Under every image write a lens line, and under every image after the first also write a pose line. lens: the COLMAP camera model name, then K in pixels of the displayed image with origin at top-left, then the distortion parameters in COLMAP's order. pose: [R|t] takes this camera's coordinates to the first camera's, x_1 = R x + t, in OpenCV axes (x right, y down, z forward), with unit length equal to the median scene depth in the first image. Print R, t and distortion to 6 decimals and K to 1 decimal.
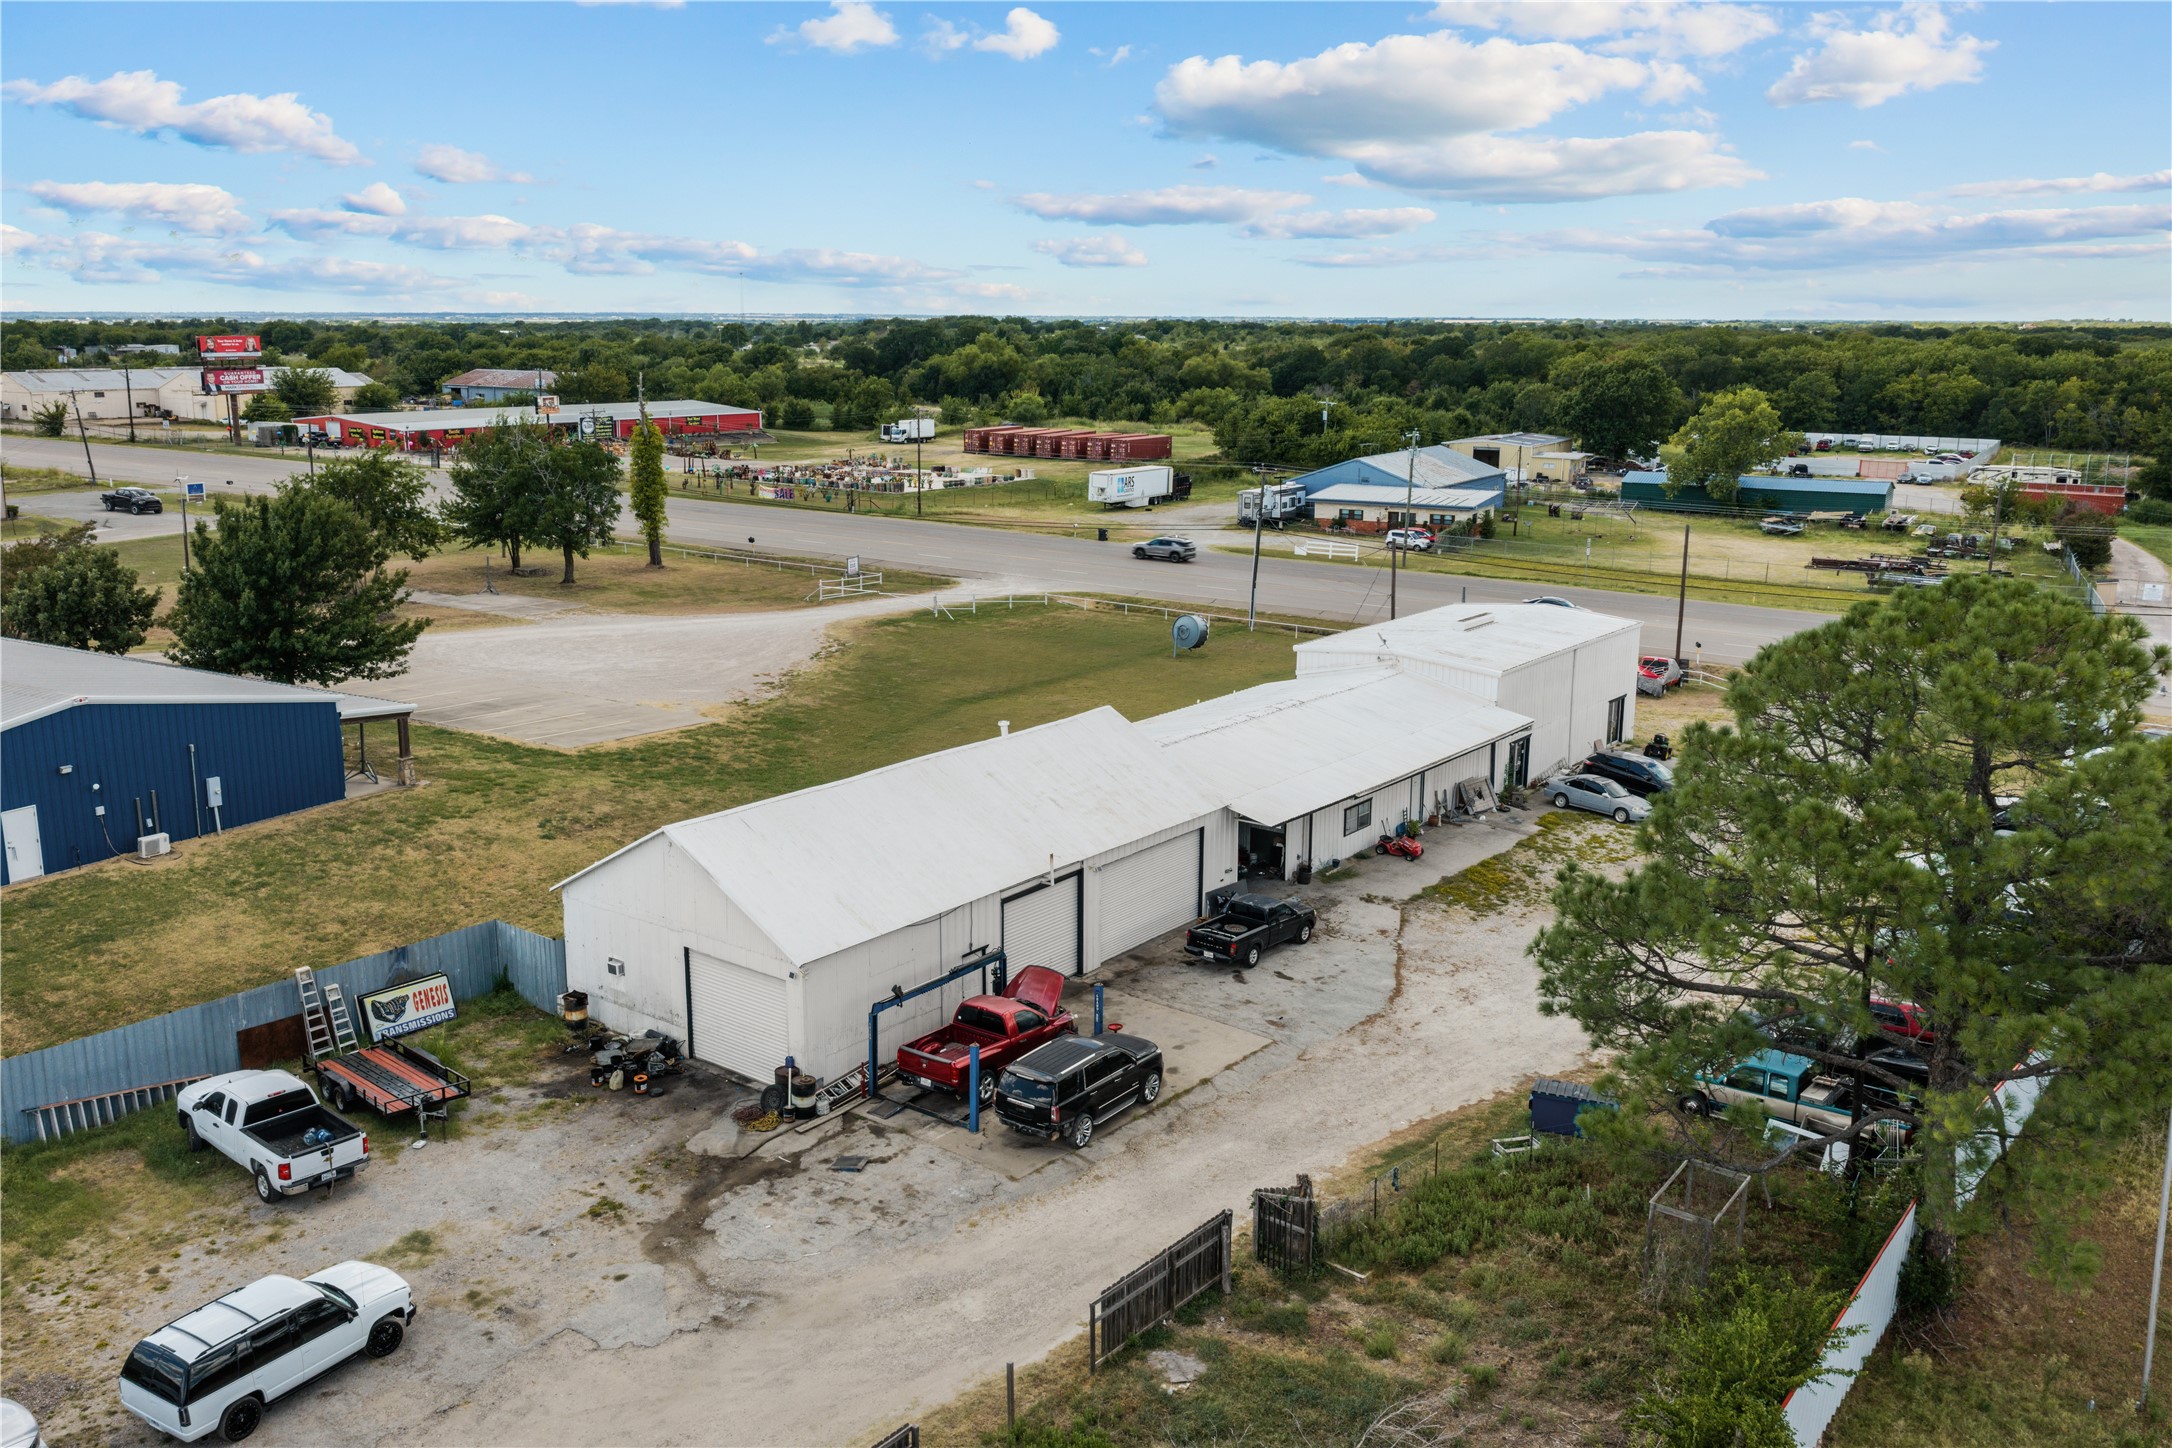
lens RADIAL K [[1809.5, 0, 1082.5], [0, 1809.5, 726.2], [0, 0, 1]] dist [0.028012, -0.056110]
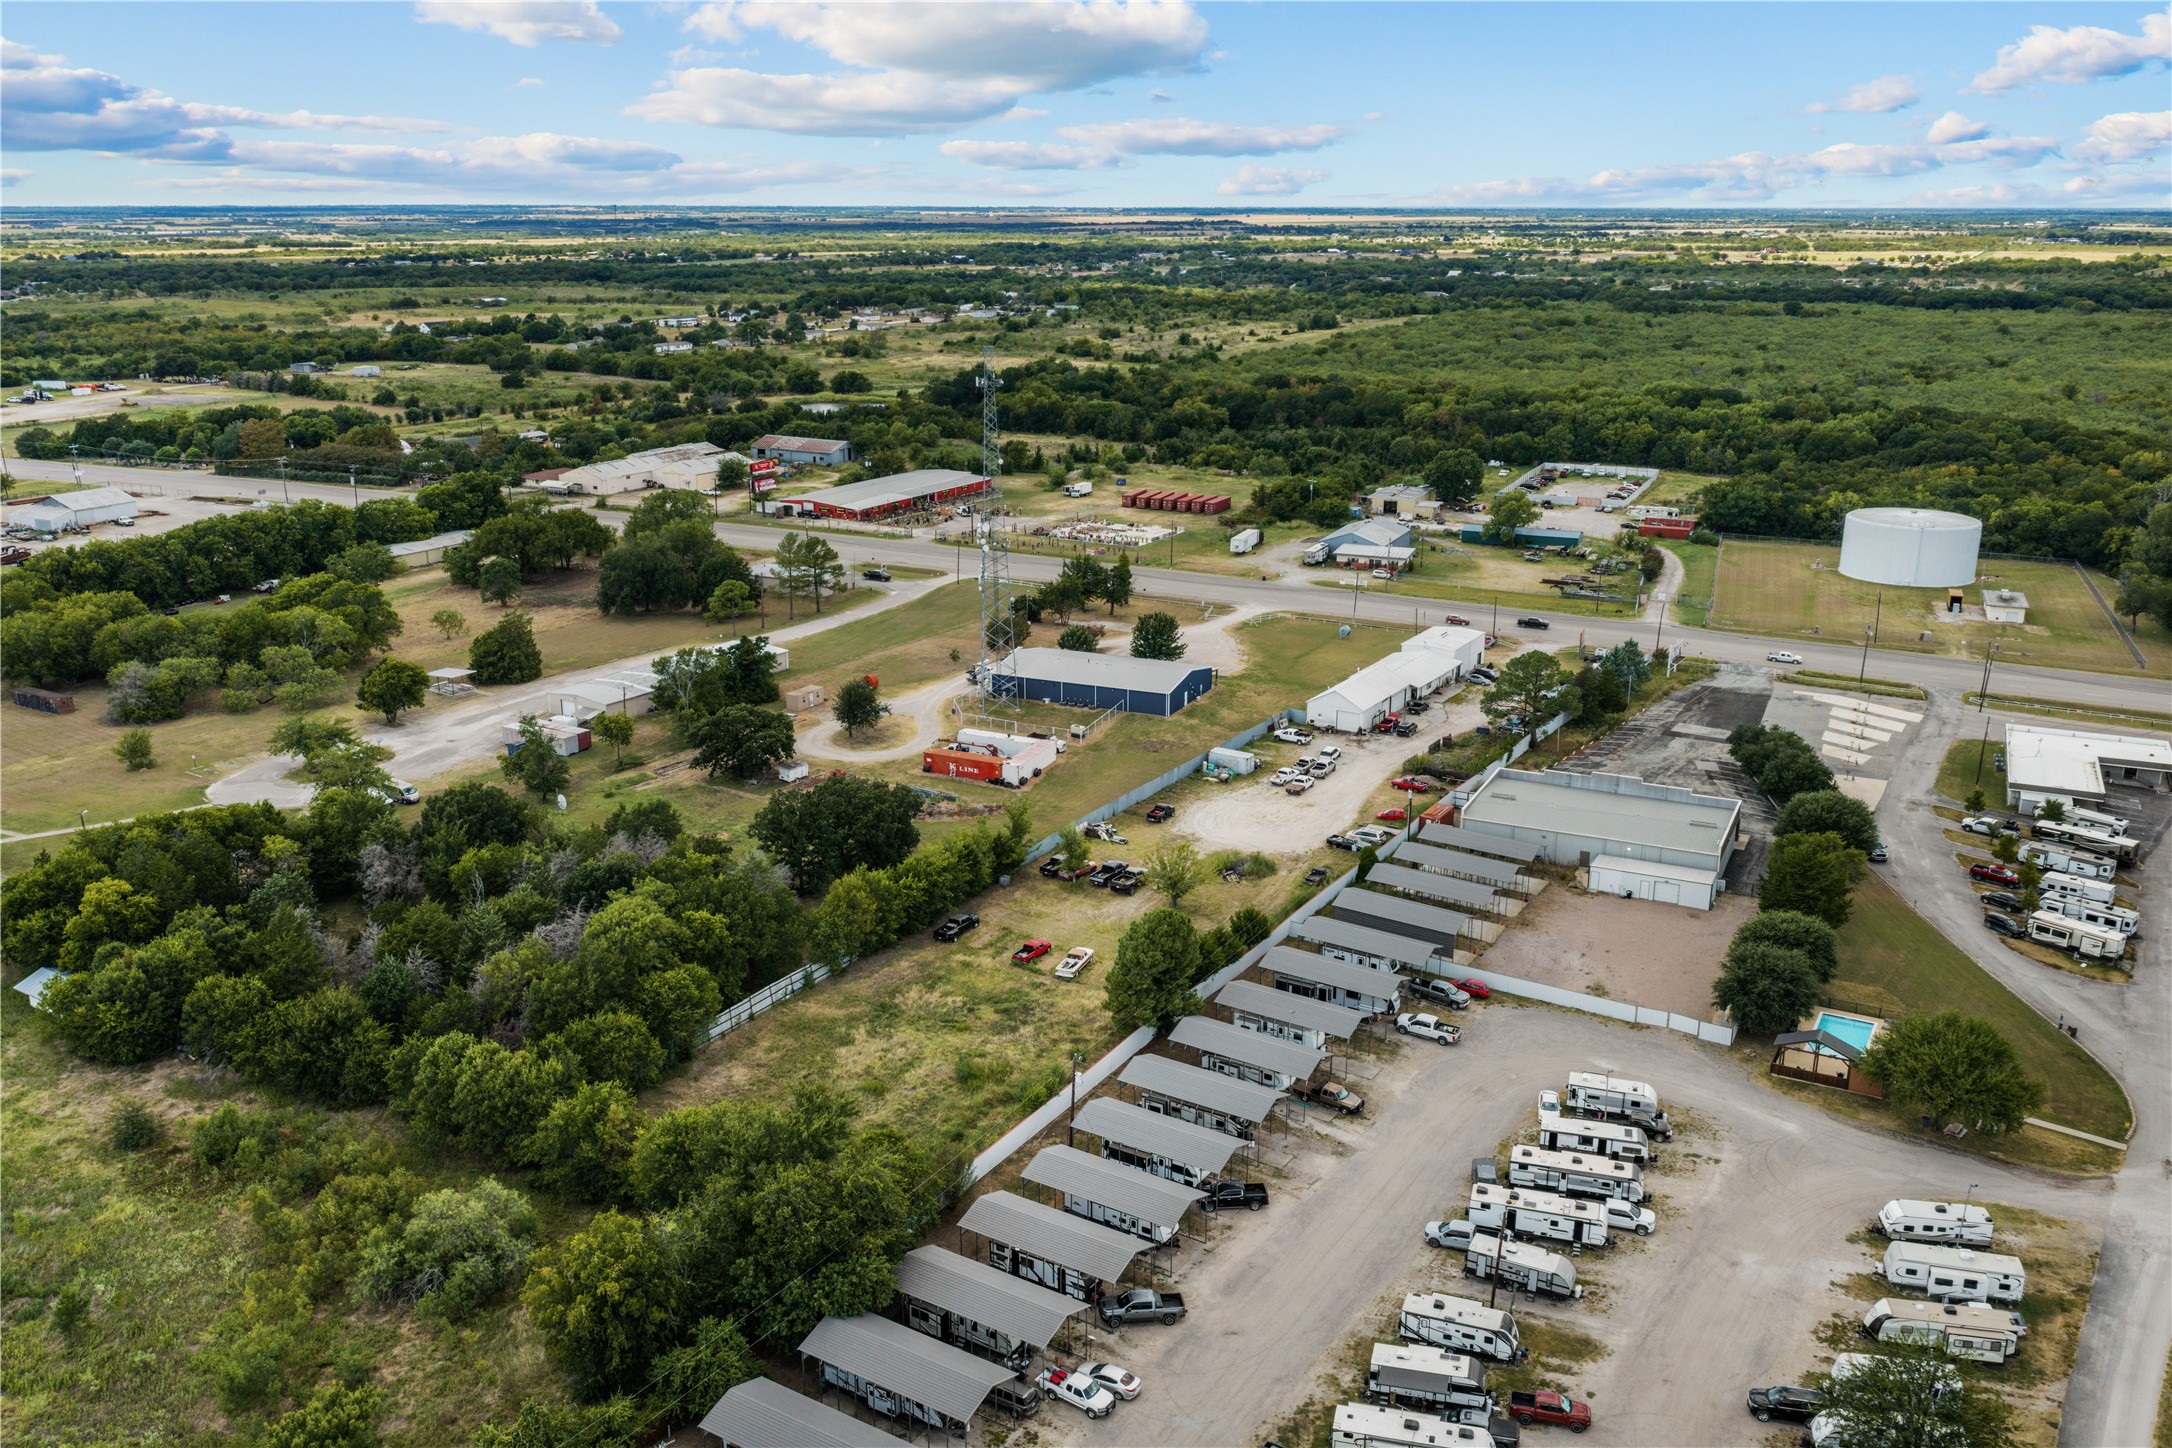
lens RADIAL K [[1797.5, 0, 1086.0], [0, 1797.5, 724.0], [0, 0, 1]] dist [0.028690, -0.059445]
pose [[0.994000, -0.033341, 0.104171, -1.384889], [0.027026, 0.997744, 0.061457, -0.182416], [-0.105985, -0.058273, 0.992659, -4.002026]]
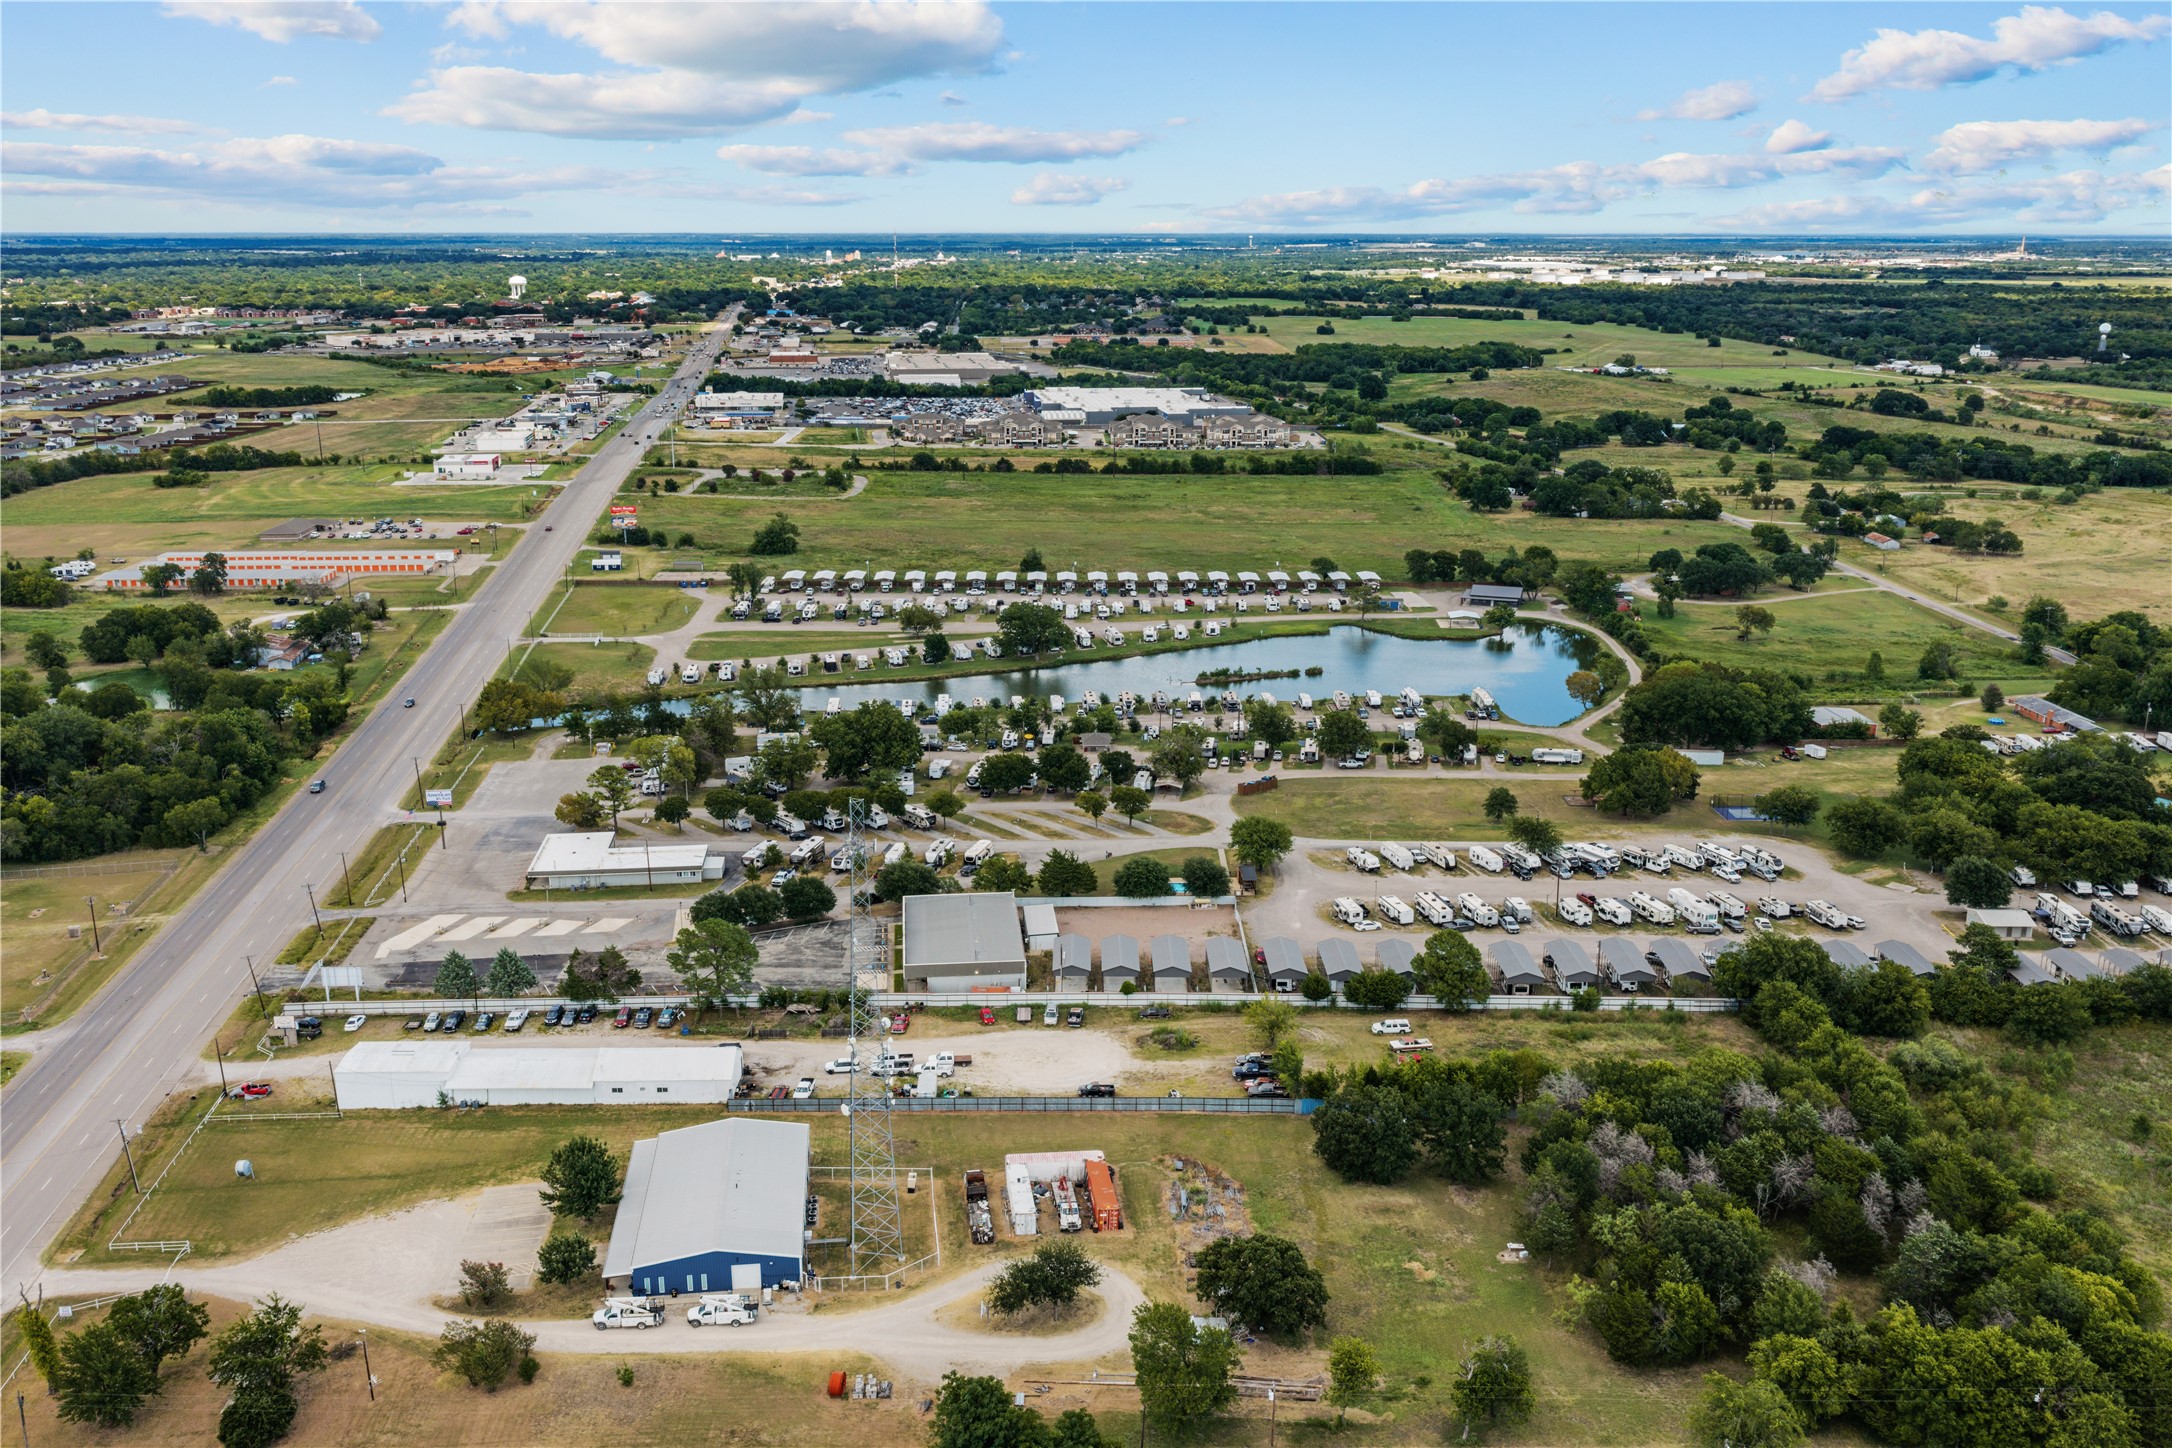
lens RADIAL K [[1832.7, 0, 1088.6], [0, 1832.7, 718.0], [0, 0, 1]] dist [0.031359, -0.073821]
pose [[-0.618026, -0.206465, 0.758562, -4.029294], [0.171091, 0.906447, 0.386110, -2.310349], [-0.767314, 0.368409, -0.524884, 2.244025]]
